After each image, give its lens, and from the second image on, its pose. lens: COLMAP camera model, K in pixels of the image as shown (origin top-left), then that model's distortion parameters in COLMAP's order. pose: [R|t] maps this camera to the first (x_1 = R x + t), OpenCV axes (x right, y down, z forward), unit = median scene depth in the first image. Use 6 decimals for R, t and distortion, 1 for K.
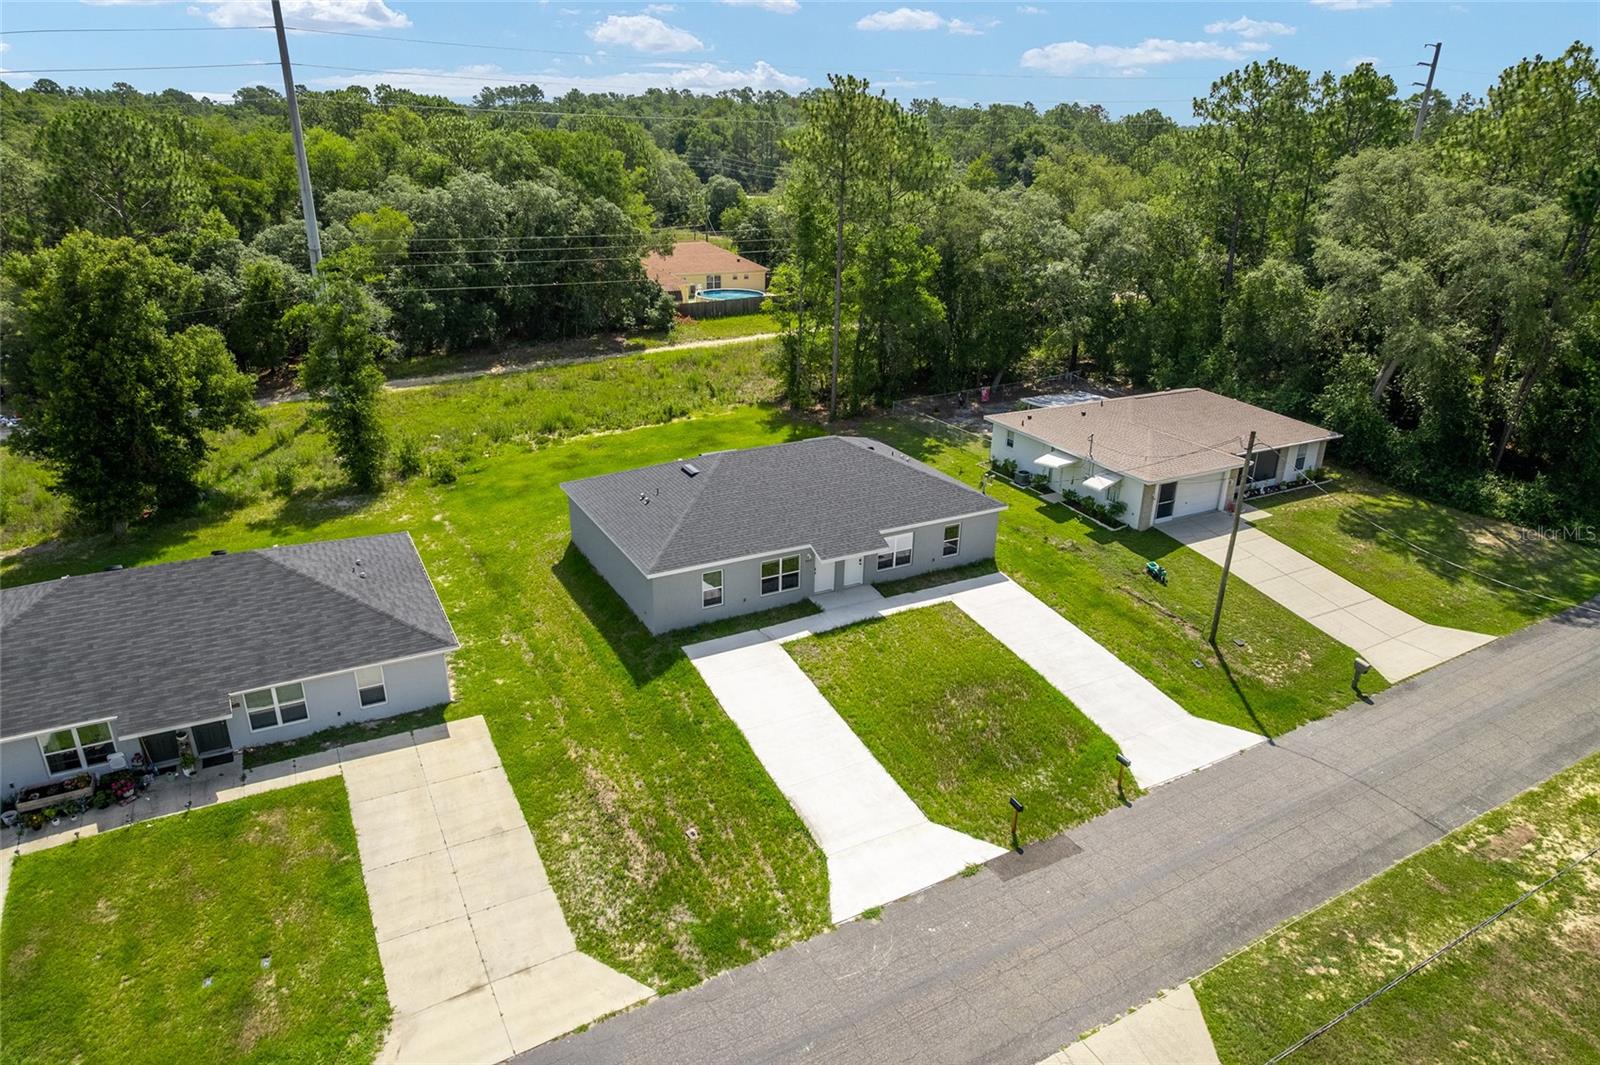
lens RADIAL K [[1033.0, 0, 797.0], [0, 1033.0, 535.3], [0, 0, 1]] dist [-0.091116, 0.078664]
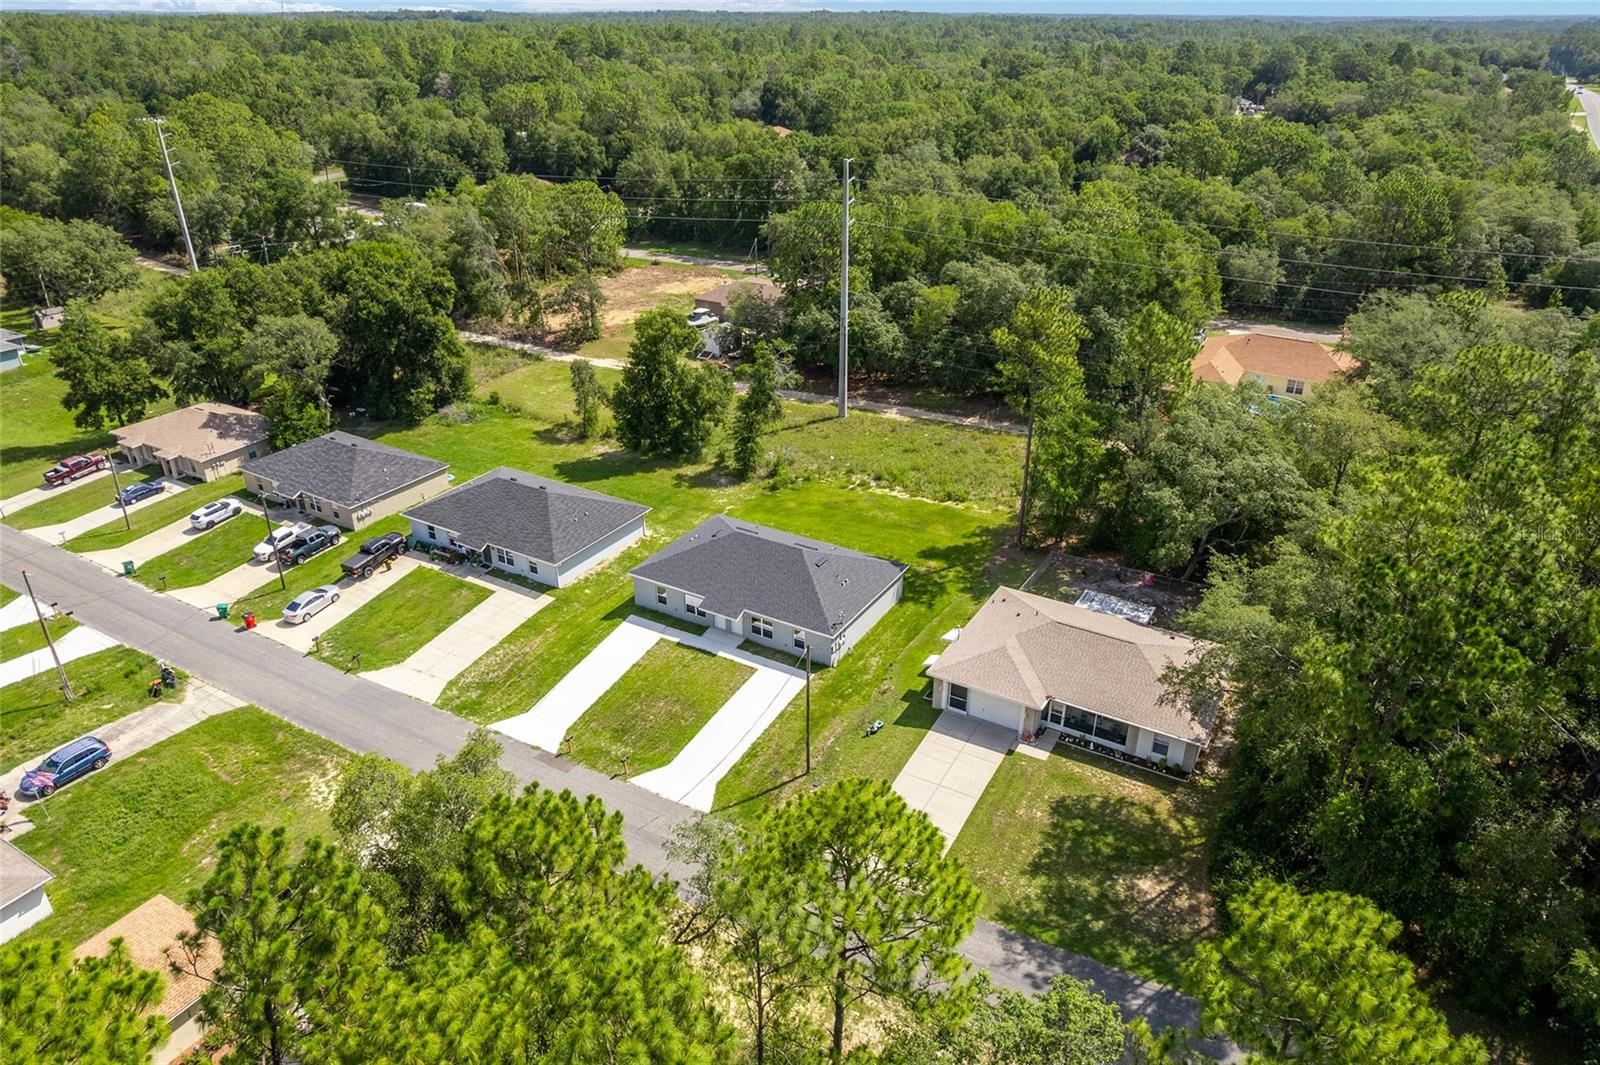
lens RADIAL K [[1059.2, 0, 800.0], [0, 1059.2, 532.5], [0, 0, 1]] dist [-0.081687, 0.062158]
pose [[0.514951, 0.368332, -0.774052, 1.446598], [-0.313880, 0.921288, 0.229581, -0.555936], [0.797687, 0.124736, 0.590030, 0.063003]]
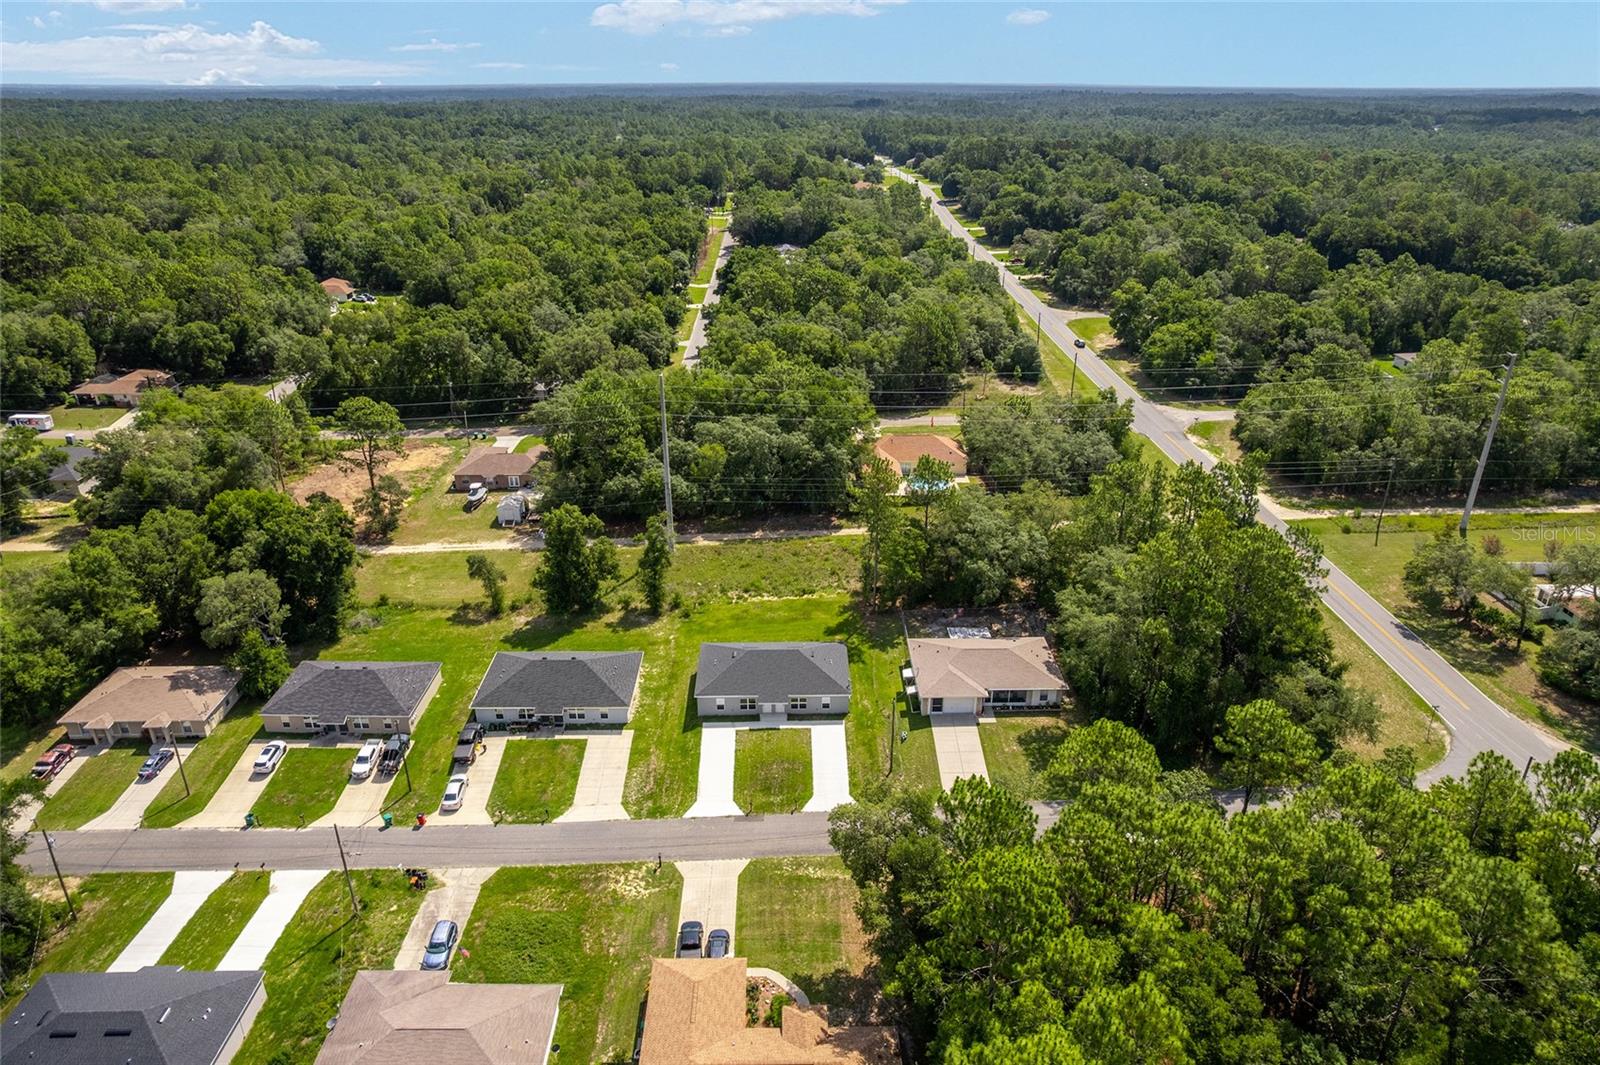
lens RADIAL K [[1033.0, 0, 797.0], [0, 1033.0, 535.3], [0, 0, 1]] dist [-0.091116, 0.078664]
pose [[0.888107, 0.170164, -0.426979, 1.195424], [-0.156400, 0.985391, 0.067399, -0.609296], [0.432210, 0.006922, 0.901746, -1.406690]]
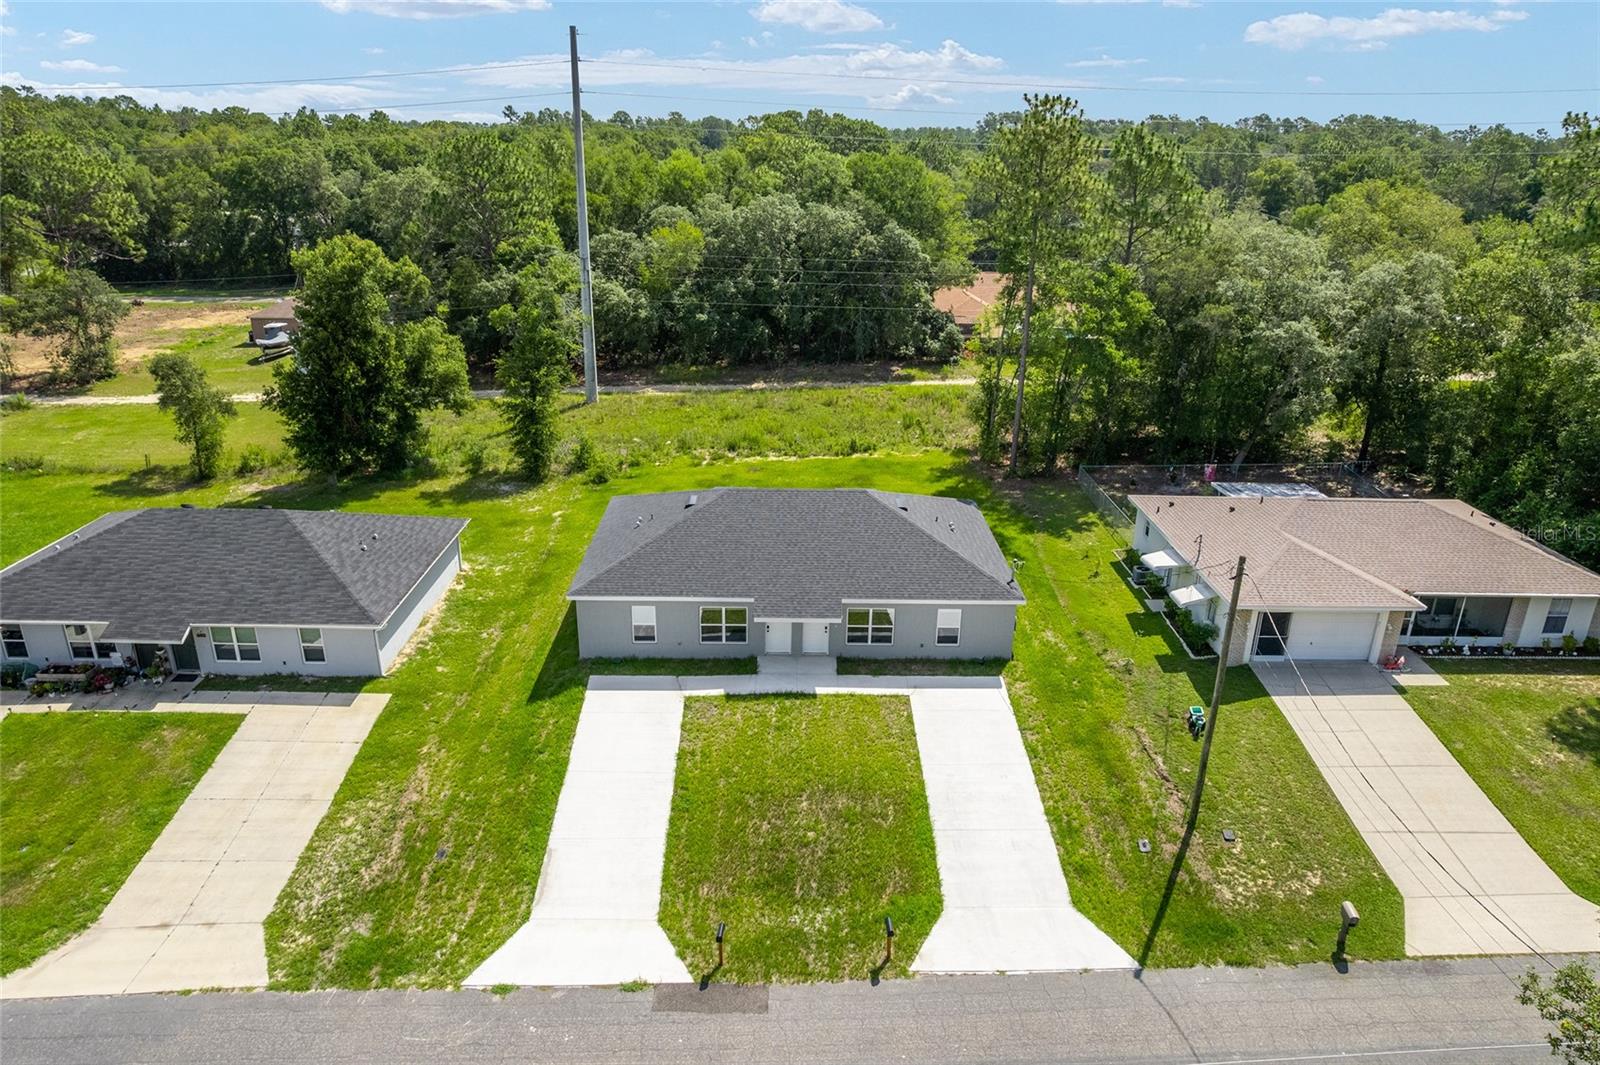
lens RADIAL K [[1056.2, 0, 796.0], [0, 1056.2, 535.2], [0, 0, 1]] dist [-0.084874, 0.074337]
pose [[0.886247, 0.161842, -0.434019, 0.450514], [-0.175125, 0.984500, 0.009513, -0.063539], [0.428832, 0.067577, 0.900853, 0.163817]]
